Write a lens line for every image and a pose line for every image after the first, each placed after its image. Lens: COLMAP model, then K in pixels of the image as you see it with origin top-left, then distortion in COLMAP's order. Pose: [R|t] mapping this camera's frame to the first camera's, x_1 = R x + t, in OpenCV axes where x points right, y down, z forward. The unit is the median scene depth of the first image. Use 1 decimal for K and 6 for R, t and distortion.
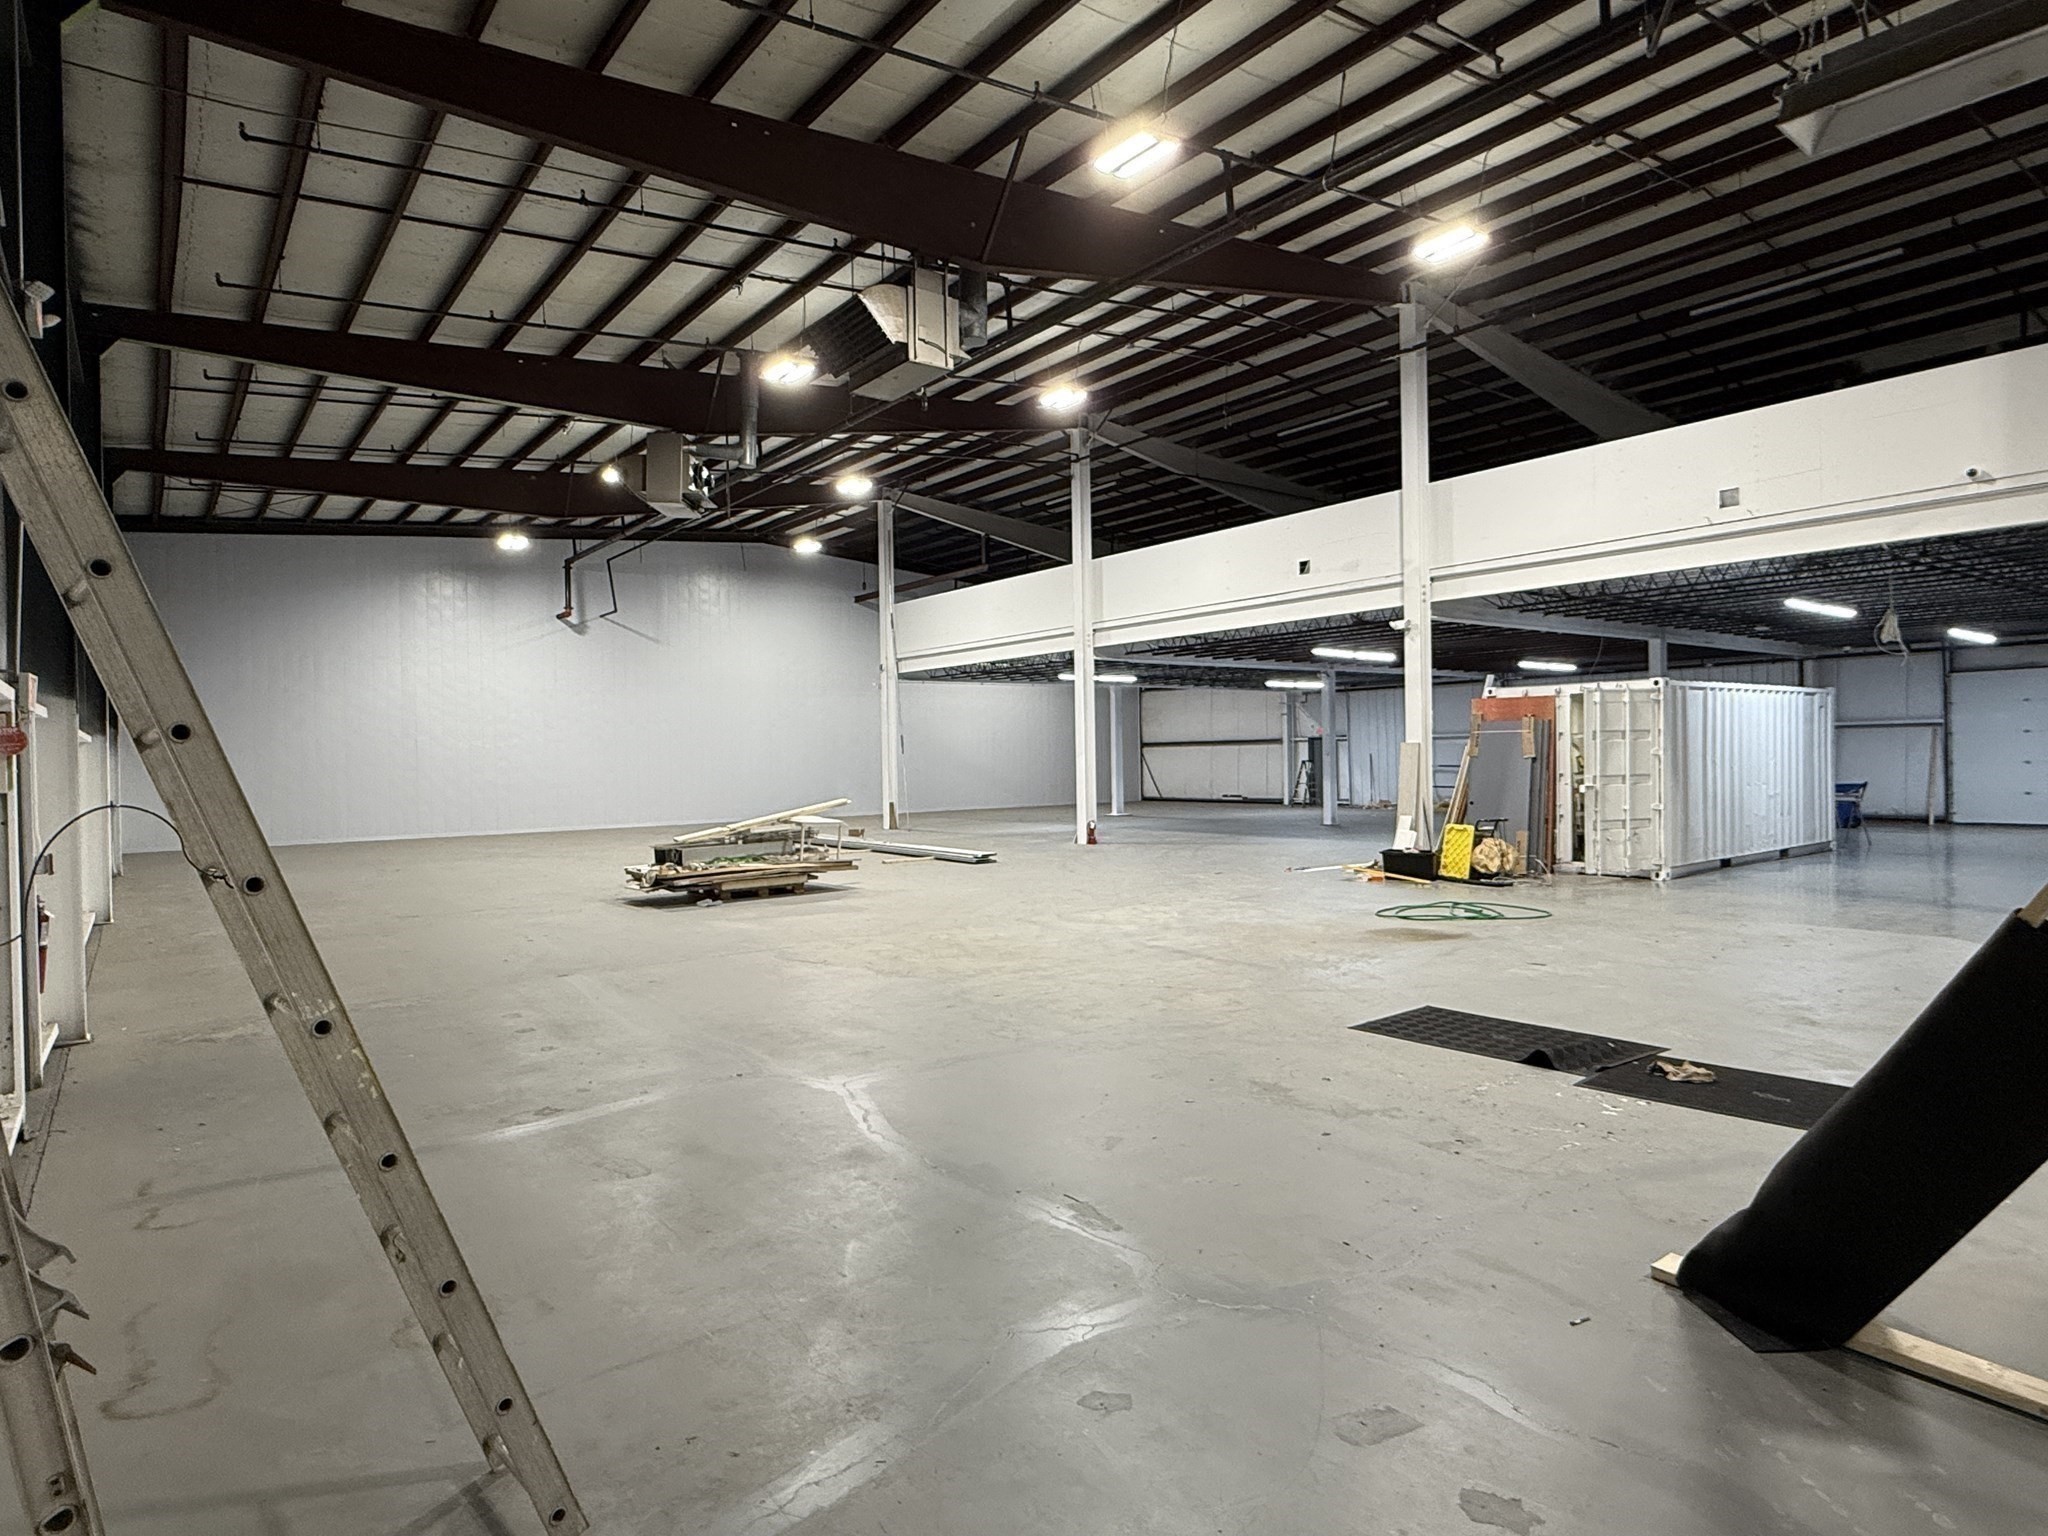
lens RADIAL K [[1134.8, 0, 1040.0], [0, 1134.8, 759.9], [0, 0, 1]] dist [0.001677, -0.000600]
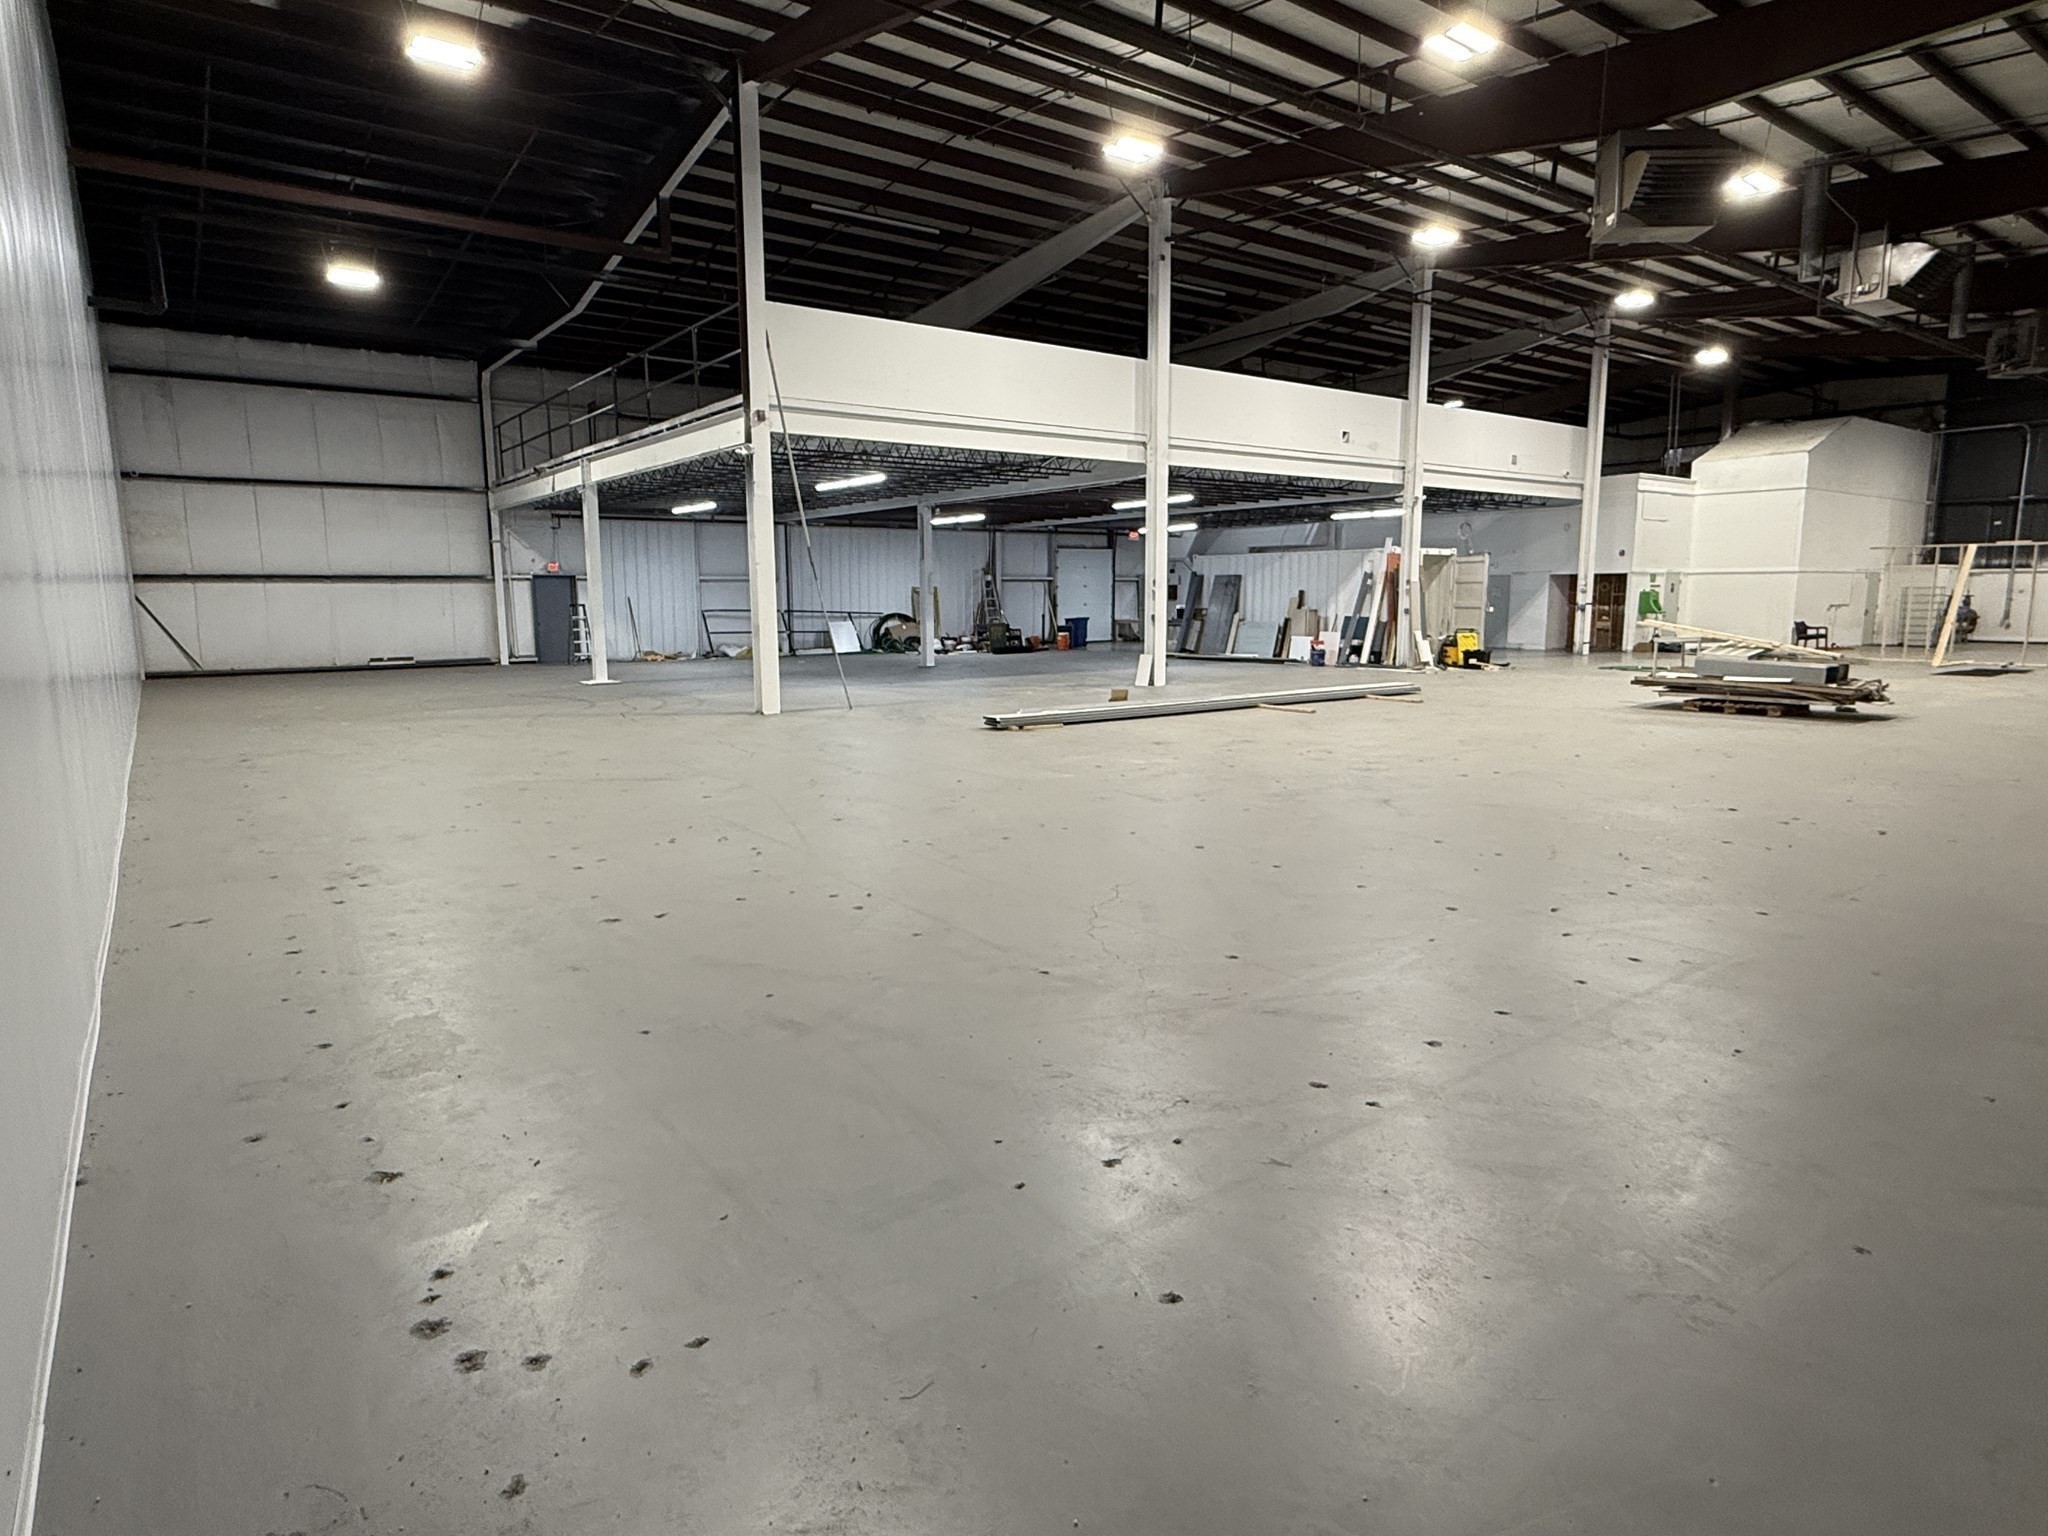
lens RADIAL K [[1134.8, 0, 1013.6], [0, 1134.8, 753.5], [0, 0, 1]] dist [0.001677, -0.000600]
pose [[0.032074, -0.120998, 0.992134, -0.704945], [0.010393, 0.992632, 0.120723, 0.014483], [-0.999431, 0.006439, 0.033095, 0.881248]]
